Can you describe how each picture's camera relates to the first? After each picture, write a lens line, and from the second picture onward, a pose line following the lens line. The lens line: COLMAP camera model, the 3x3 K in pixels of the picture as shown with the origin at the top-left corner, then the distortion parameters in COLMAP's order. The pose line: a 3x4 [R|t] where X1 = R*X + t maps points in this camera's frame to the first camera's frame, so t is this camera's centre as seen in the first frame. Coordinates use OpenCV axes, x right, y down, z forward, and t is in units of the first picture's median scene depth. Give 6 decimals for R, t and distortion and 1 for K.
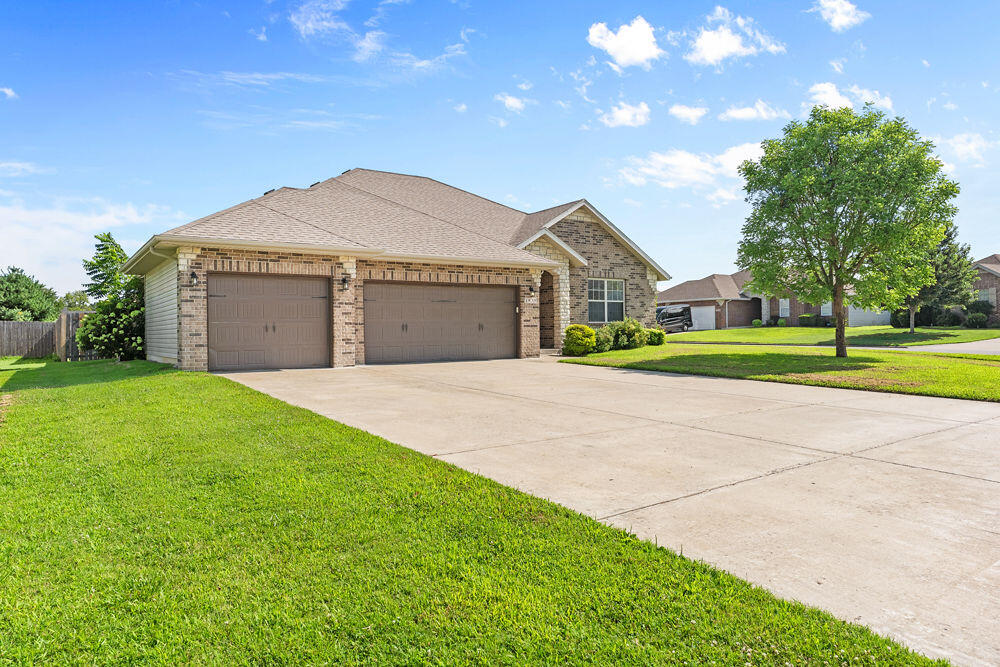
lens RADIAL K [[620.8, 0, 499.7], [0, 620.8, 333.1], [0, 0, 1]] dist [-0.001433, 0.000398]
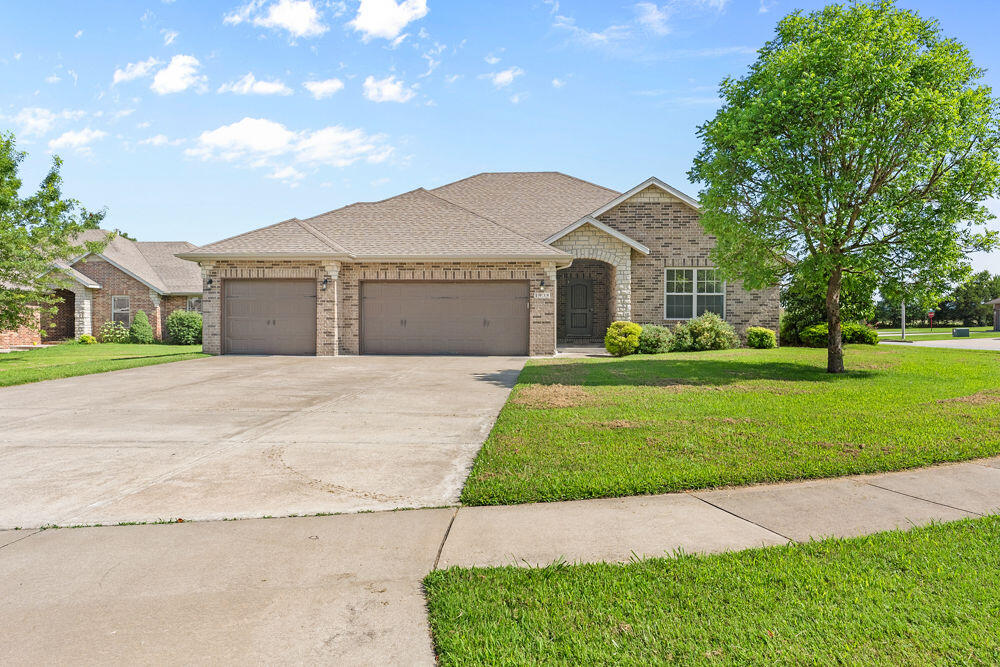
lens RADIAL K [[635.8, 0, 507.1], [0, 635.8, 329.3], [0, 0, 1]] dist [-0.000997, -0.001726]
pose [[0.809996, 0.012161, -0.586310, 0.576954], [-0.014289, 0.999897, 0.000998, -0.001173], [0.586262, 0.007569, 0.810086, 0.188774]]
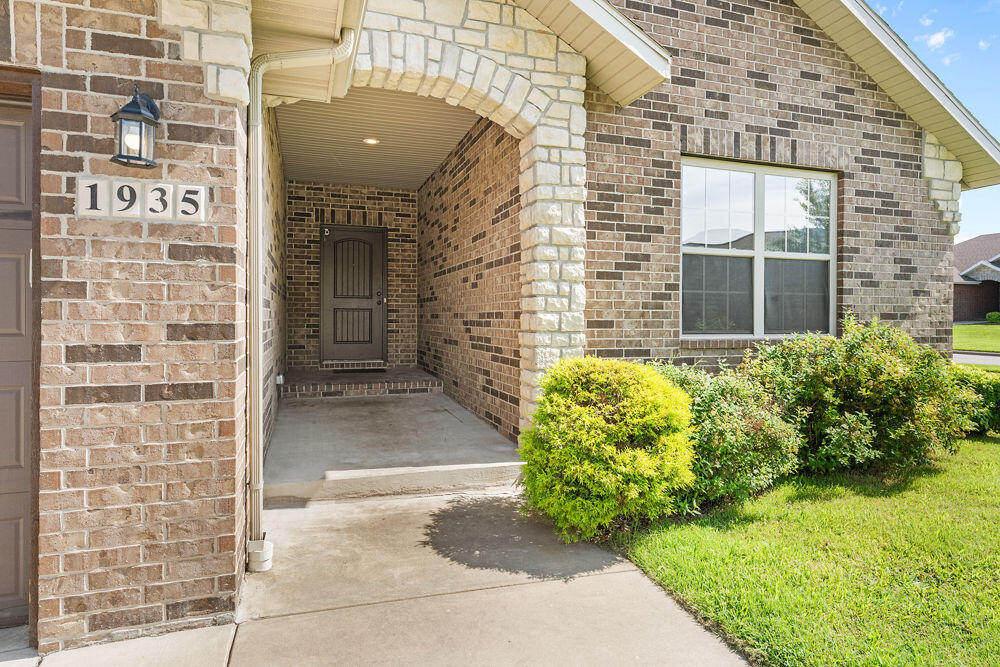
lens RADIAL K [[591.3, 0, 498.8], [0, 591.3, 323.6], [0, 0, 1]] dist [0.008836, 0.001256]
pose [[0.970900, 0.015606, -0.238978, 0.153733], [-0.014053, 0.999868, 0.008199, -0.028487], [0.239074, -0.004602, 0.970990, 0.902177]]
